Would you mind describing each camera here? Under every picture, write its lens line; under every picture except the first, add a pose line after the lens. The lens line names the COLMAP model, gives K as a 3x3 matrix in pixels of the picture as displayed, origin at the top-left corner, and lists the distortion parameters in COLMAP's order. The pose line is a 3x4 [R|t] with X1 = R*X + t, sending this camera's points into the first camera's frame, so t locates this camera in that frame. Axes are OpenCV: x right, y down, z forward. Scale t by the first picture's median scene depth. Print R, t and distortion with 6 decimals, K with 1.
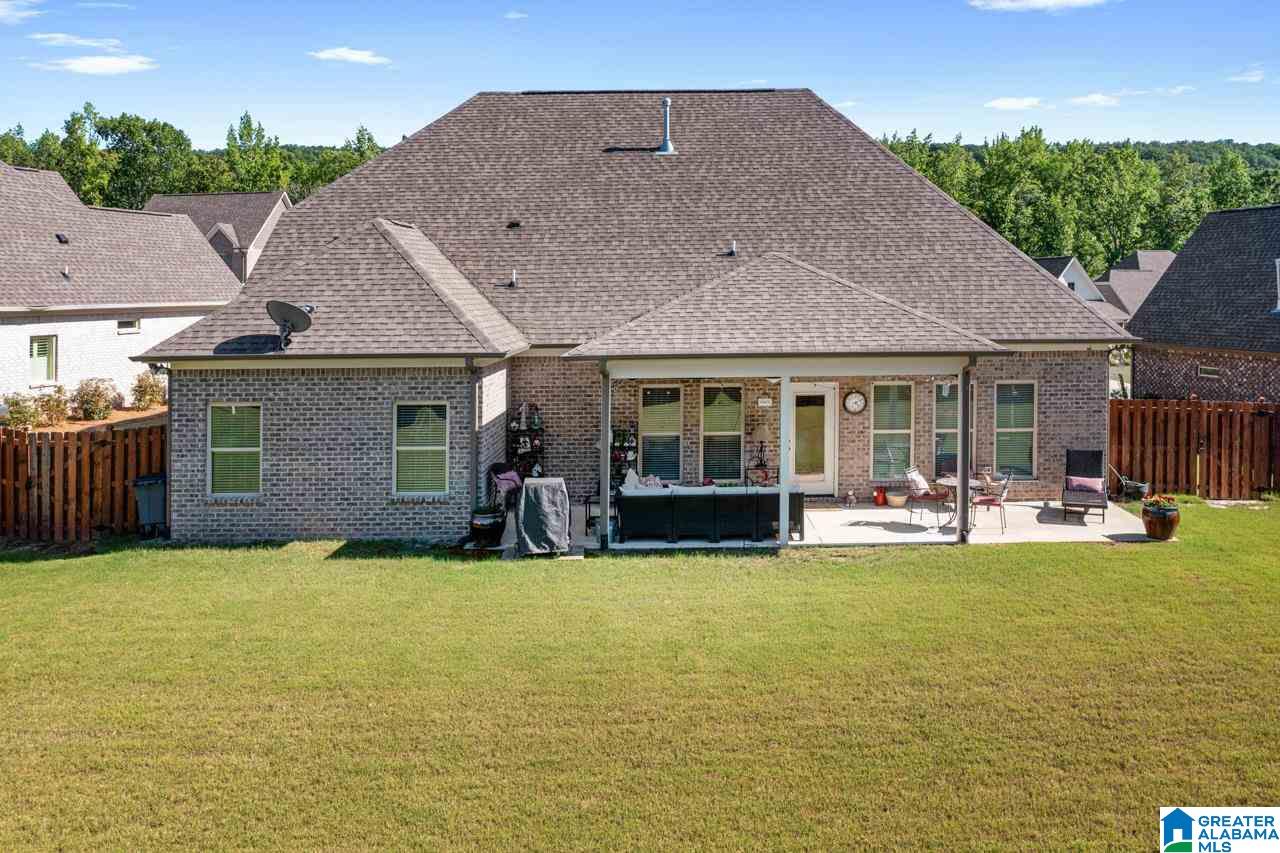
lens RADIAL K [[1040.9, 0, 640.0], [0, 1040.9, 426.5], [0, 0, 1]] dist [-0.000036, 0.000496]
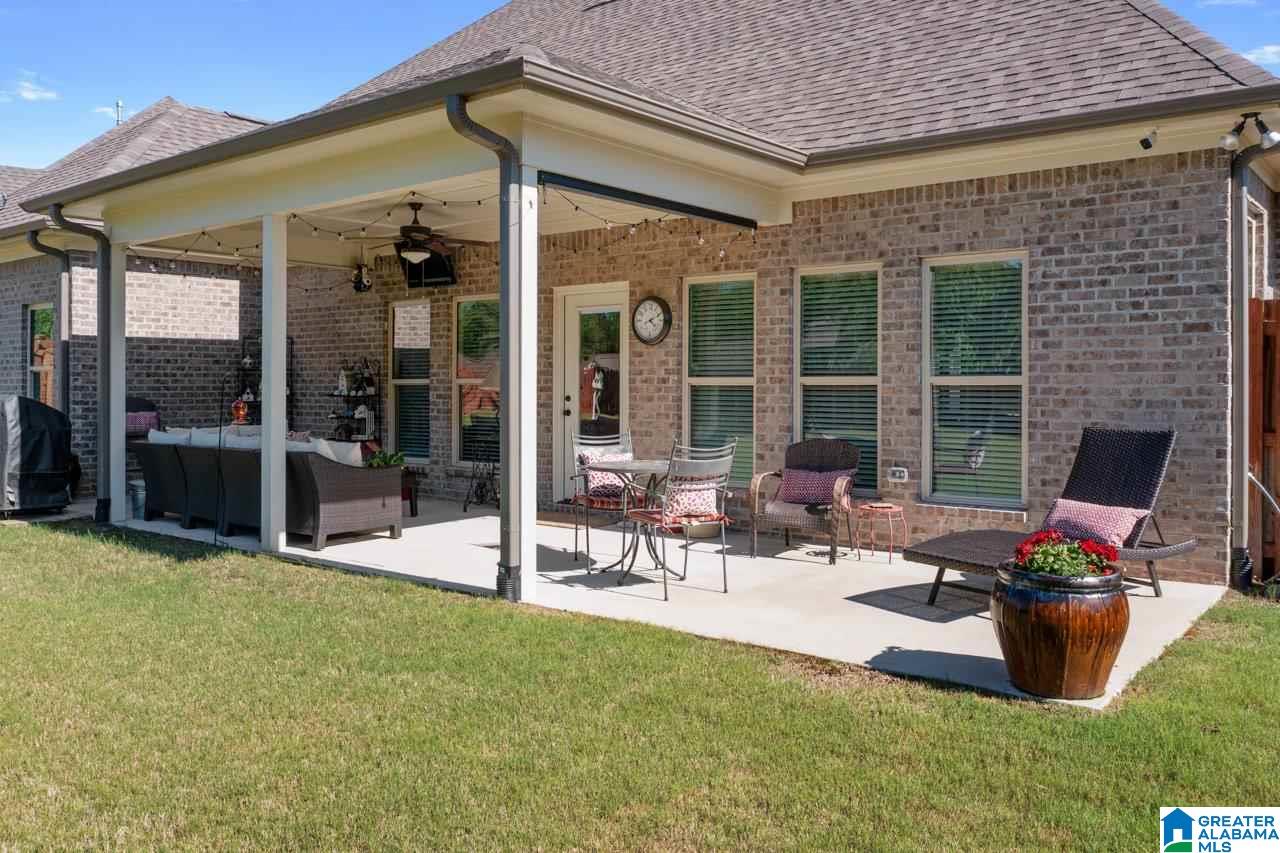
lens RADIAL K [[1040.9, 0, 640.0], [0, 1040.9, 426.5], [0, 0, 1]] dist [-0.000036, 0.000496]
pose [[0.779371, 0.036815, -0.625480, 0.514036], [-0.085890, 0.995126, -0.048450, 0.051790], [0.620647, 0.091483, 0.778735, 0.617089]]
